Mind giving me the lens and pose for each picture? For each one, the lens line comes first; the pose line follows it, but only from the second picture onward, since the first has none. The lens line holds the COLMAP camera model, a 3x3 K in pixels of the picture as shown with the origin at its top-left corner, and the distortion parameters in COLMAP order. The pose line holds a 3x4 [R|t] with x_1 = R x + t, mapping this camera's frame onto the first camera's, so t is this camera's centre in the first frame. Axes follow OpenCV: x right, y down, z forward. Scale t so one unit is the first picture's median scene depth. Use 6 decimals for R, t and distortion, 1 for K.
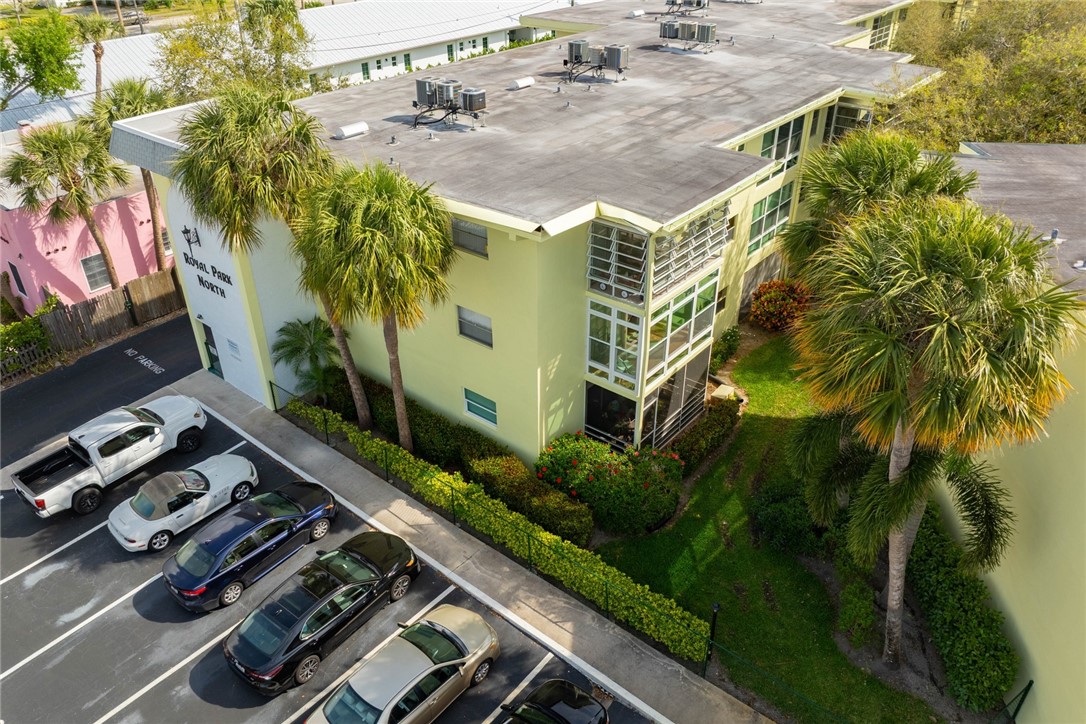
lens RADIAL K [[769.3, 0, 540.7], [0, 769.3, 359.8], [0, 0, 1]] dist [-0.041722, 0.004998]
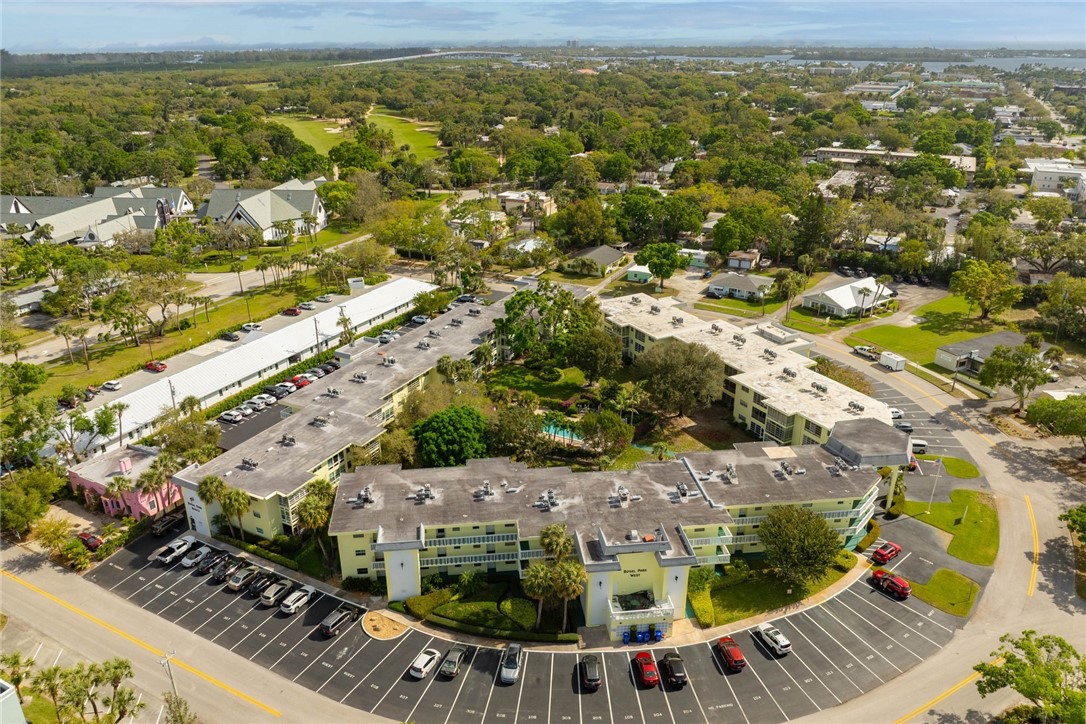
lens RADIAL K [[769.3, 0, 541.6], [0, 769.3, 365.1], [0, 0, 1]] dist [-0.041722, 0.004998]
pose [[0.978191, -0.069838, 0.195613, 0.808793], [0.099276, 0.984442, -0.144977, -0.092893], [-0.182444, 0.161235, 0.969906, -4.241075]]
